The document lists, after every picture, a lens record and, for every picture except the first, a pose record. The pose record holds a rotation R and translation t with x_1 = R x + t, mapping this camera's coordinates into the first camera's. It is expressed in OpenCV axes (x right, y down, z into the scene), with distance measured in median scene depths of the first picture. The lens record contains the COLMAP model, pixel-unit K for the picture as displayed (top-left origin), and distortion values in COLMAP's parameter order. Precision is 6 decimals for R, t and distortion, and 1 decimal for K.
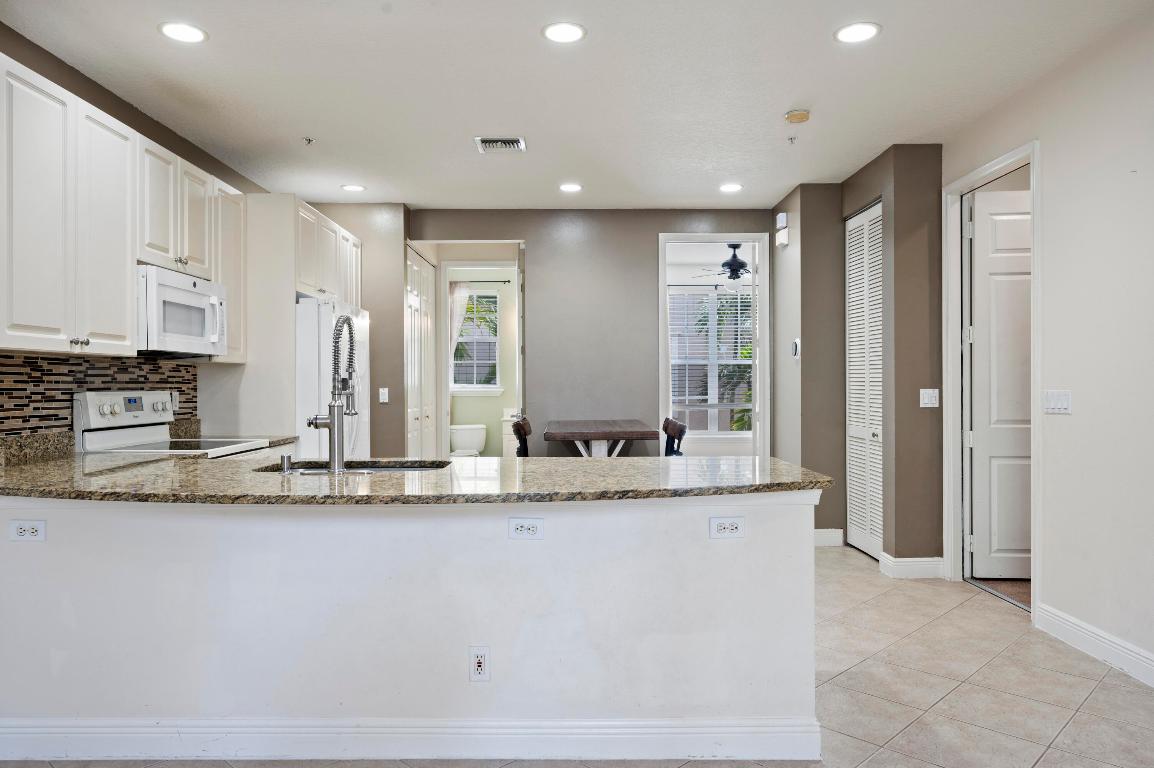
lens RADIAL K [[770.9, 0, 569.8], [0, 770.9, 390.3], [0, 0, 1]] dist [-0.003526, 0.002194]
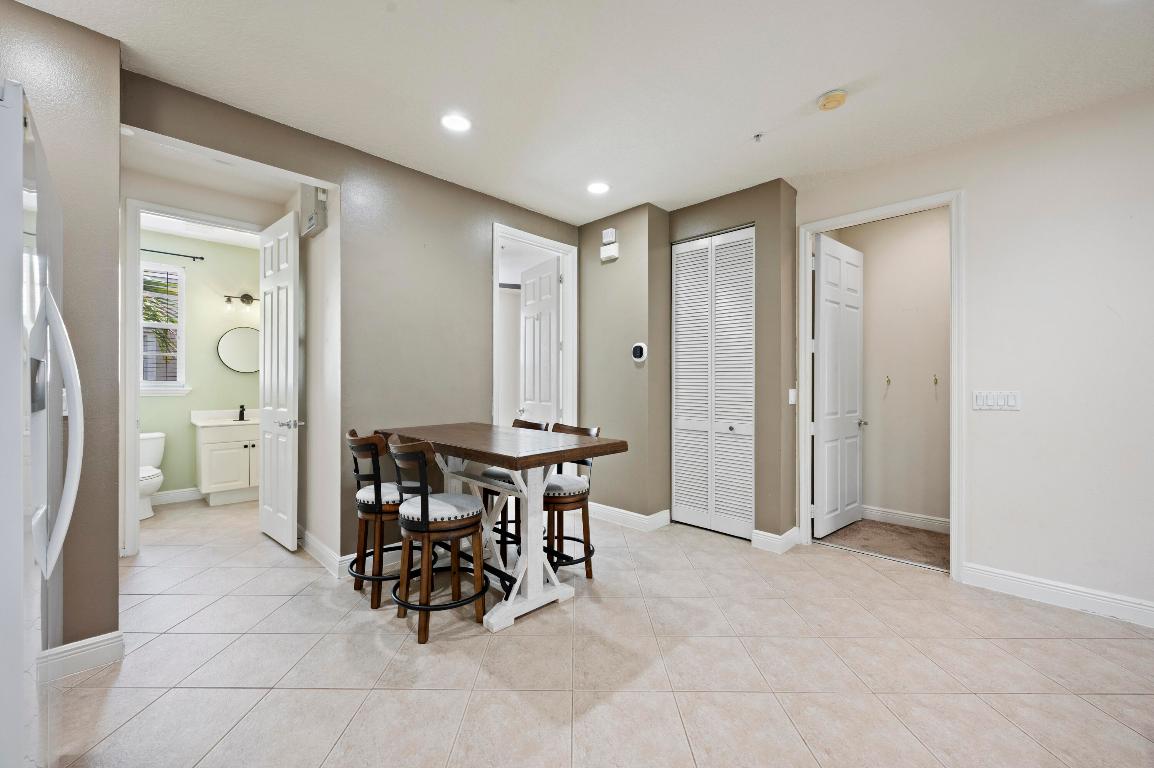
lens RADIAL K [[457.6, 0, 571.4], [0, 457.6, 383.7], [0, 0, 1]] dist [0.002262, -0.000070]
pose [[0.714740, 0.006282, 0.699362, -0.290561], [-0.001246, 0.999970, -0.007709, -0.004101], [-0.699389, 0.004638, 0.714726, 0.753650]]
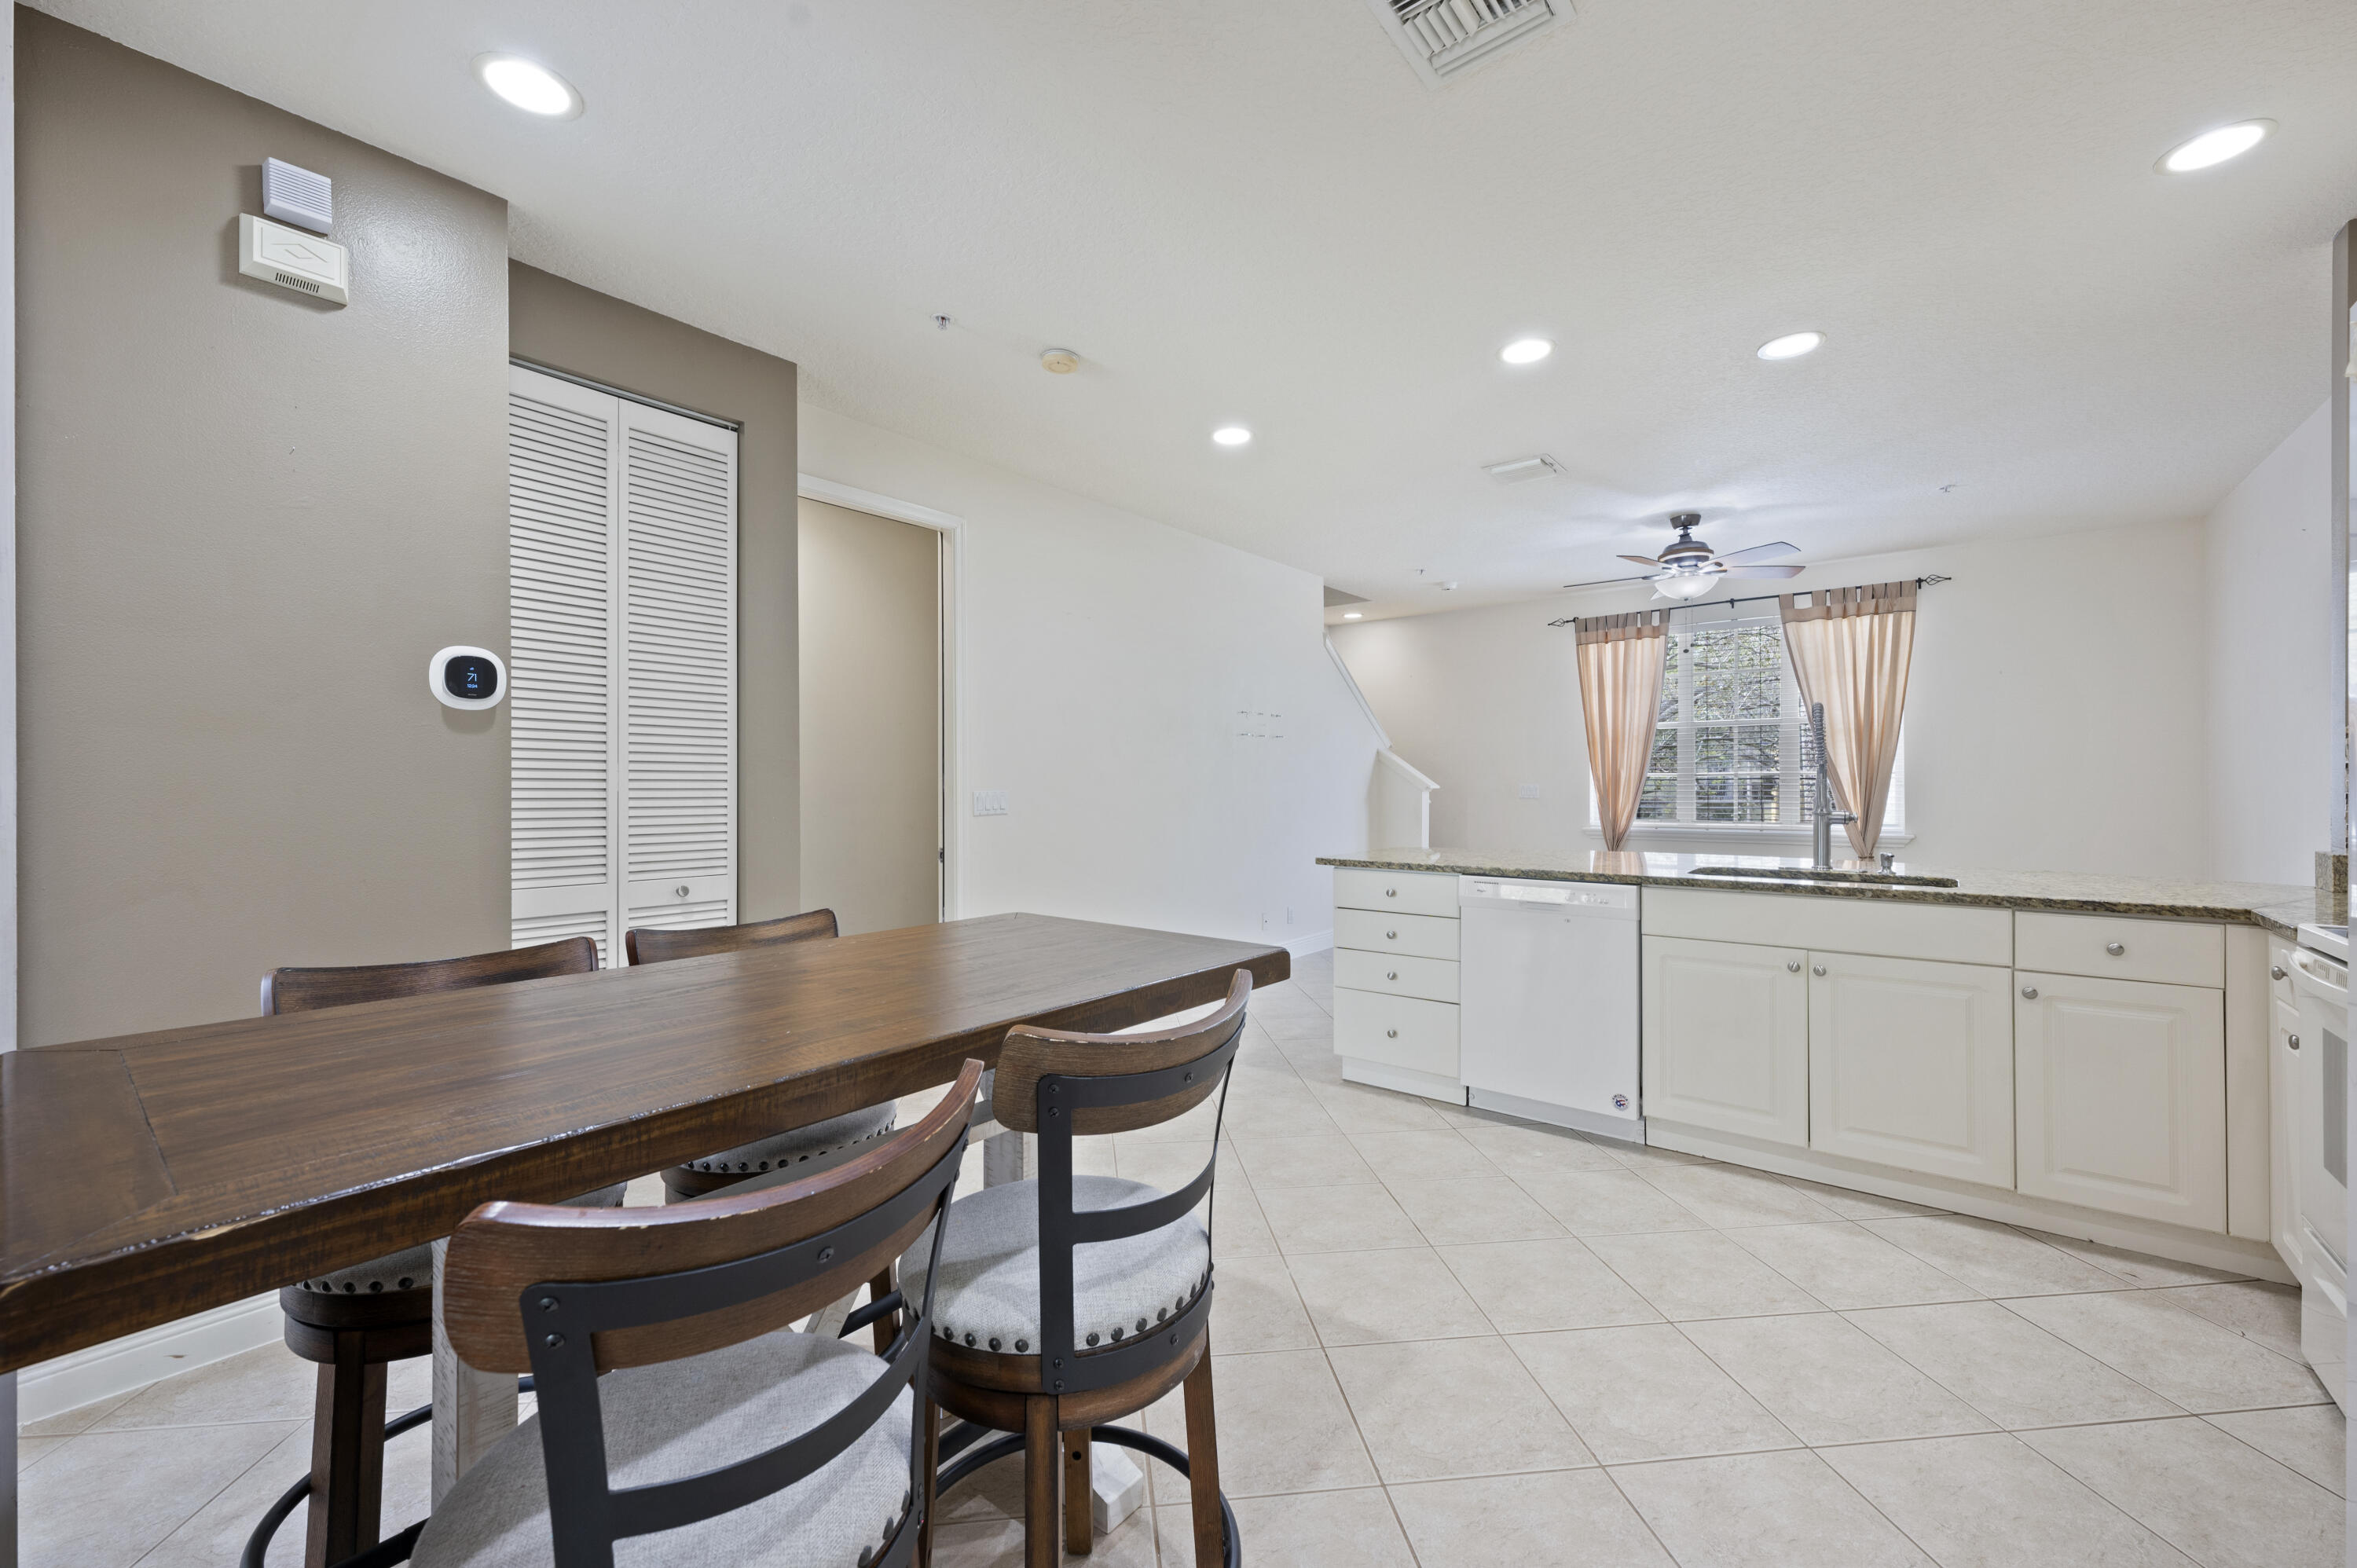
lens RADIAL K [[934.5, 0, 1170.0], [0, 934.5, 788.6], [0, 0, 1]] dist [0.002262, -0.000070]
pose [[-0.775205, 0.003095, 0.631702, -0.235577], [0.009706, 0.999928, 0.007012, -0.008221], [-0.631635, 0.011567, -0.775180, 1.407039]]
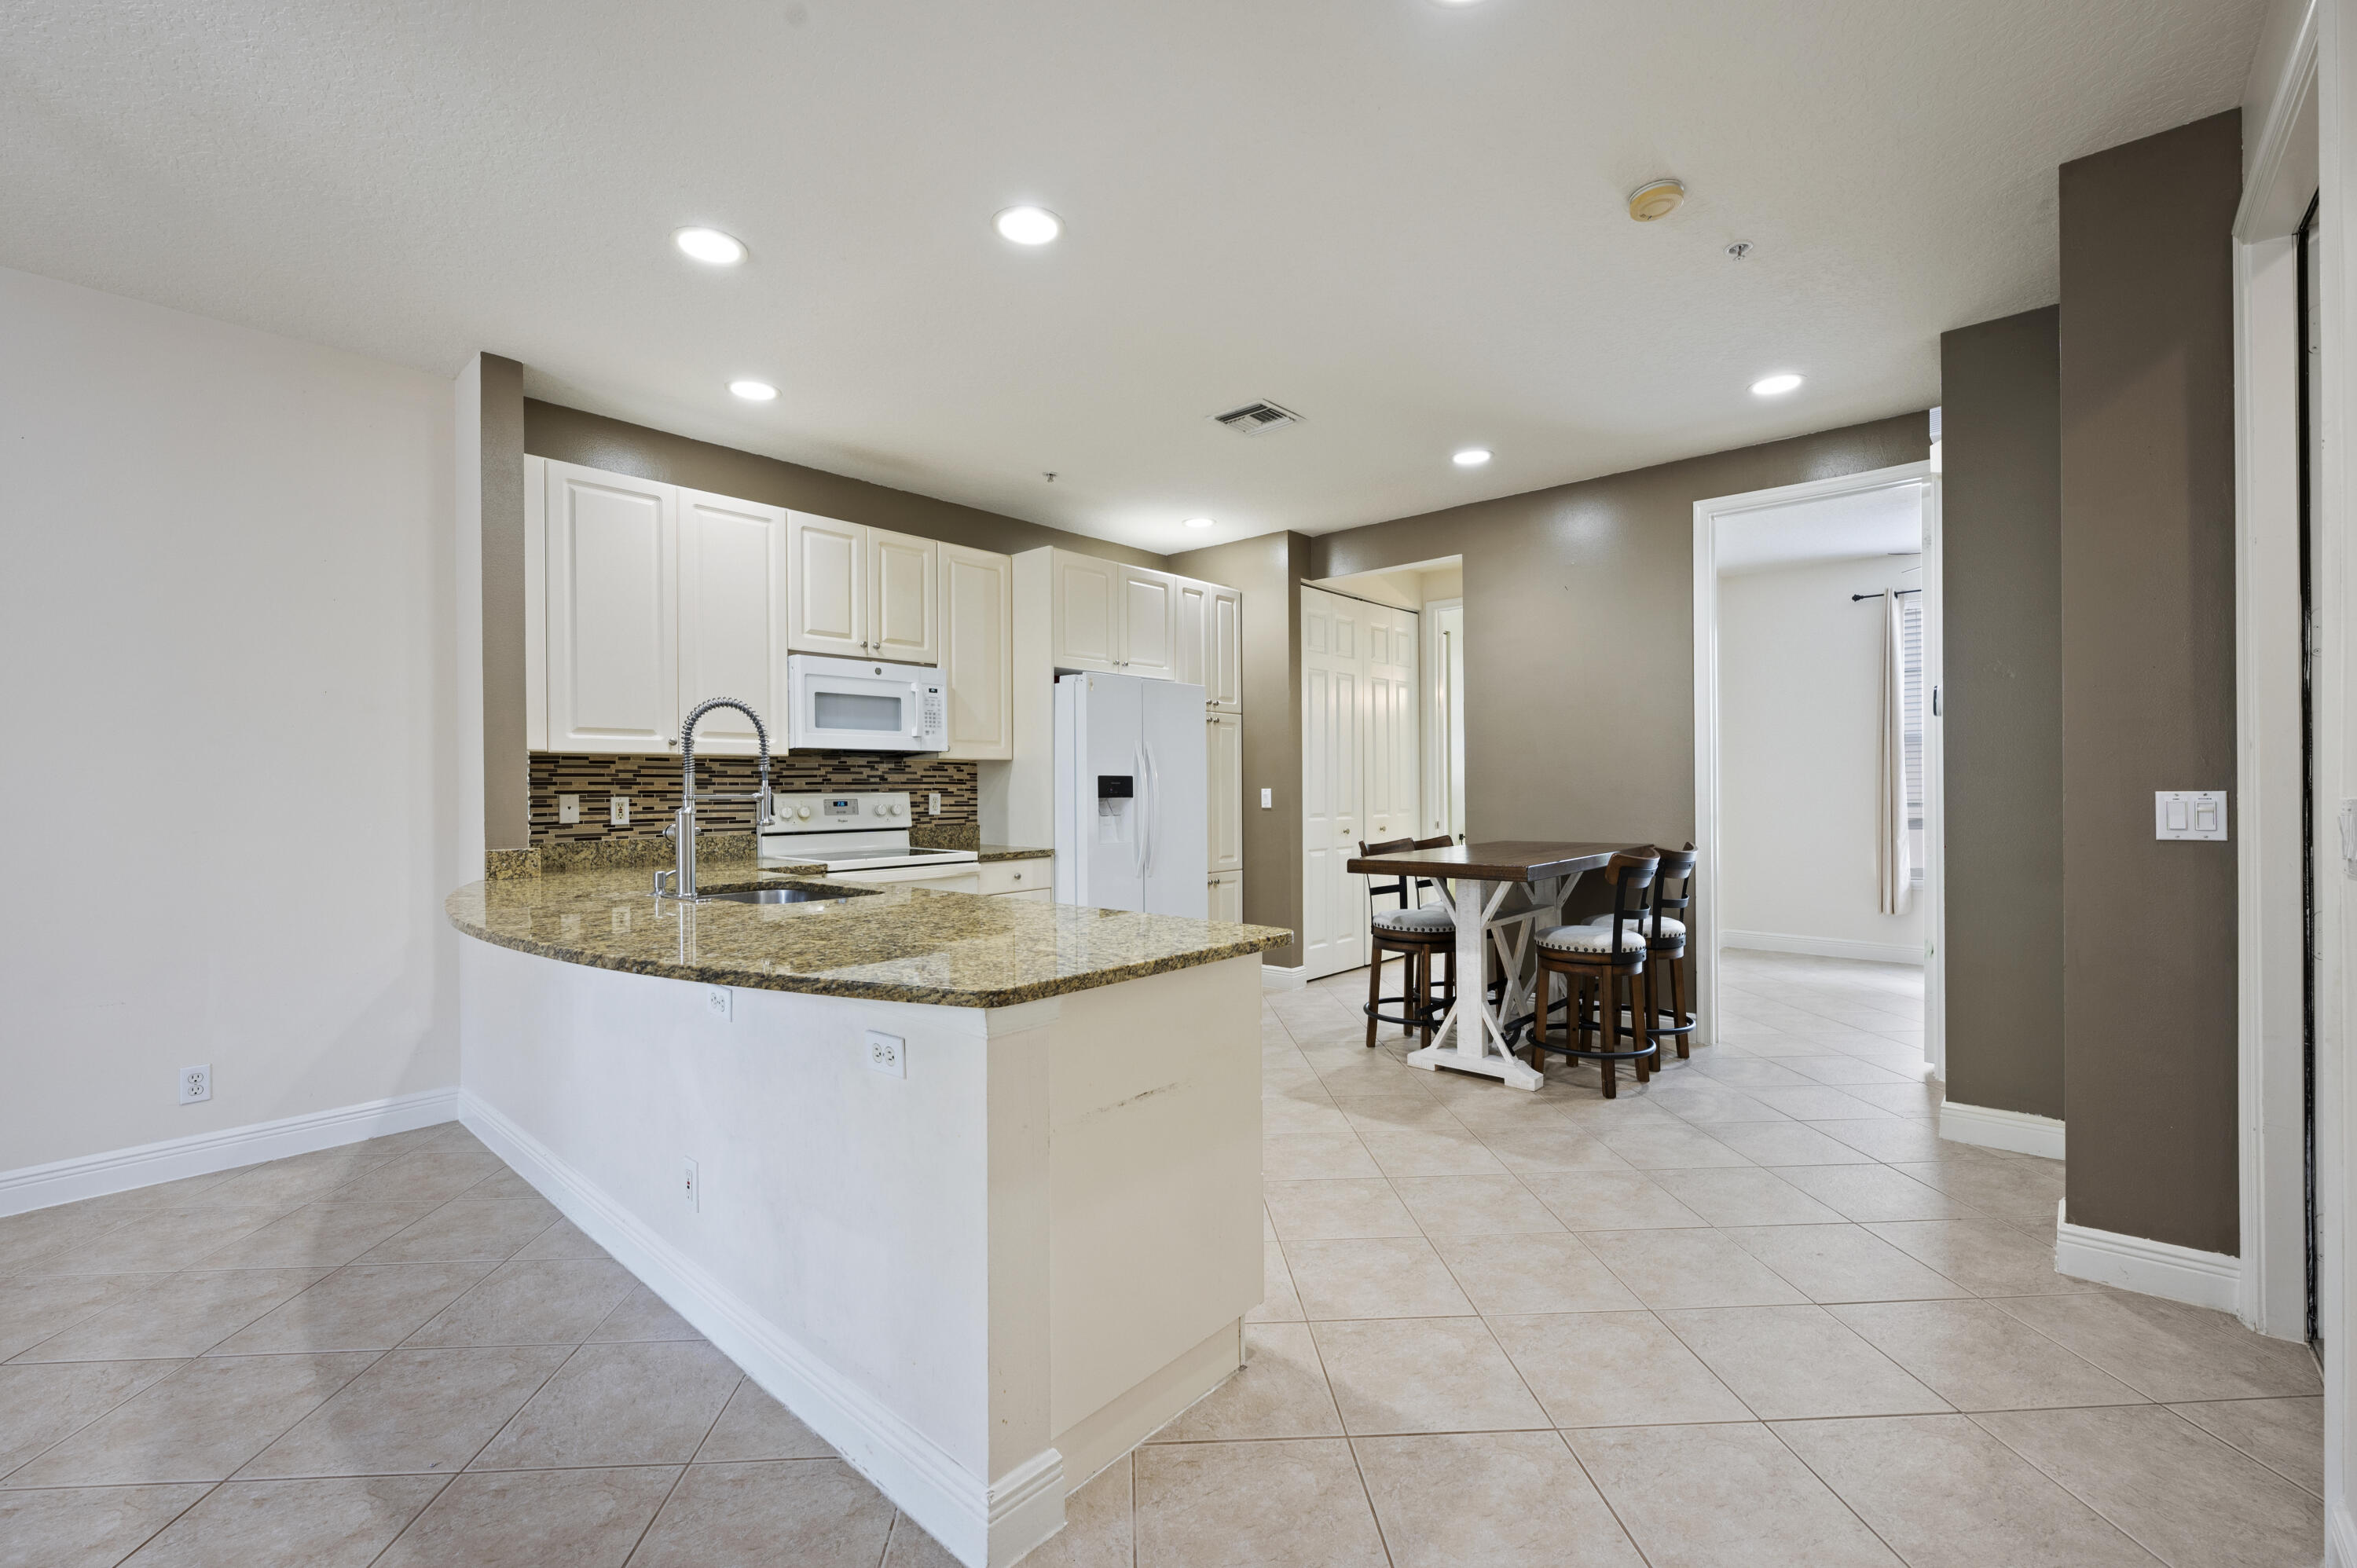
lens RADIAL K [[985.7, 0, 1172.8], [0, 985.7, 791.0], [0, 0, 1]] dist [-0.003500, 0.001887]
pose [[0.743798, 0.000633, -0.668404, 0.432150], [0.000686, 0.999998, 0.001711, -0.002666], [0.668404, -0.001731, 0.743797, 0.334710]]
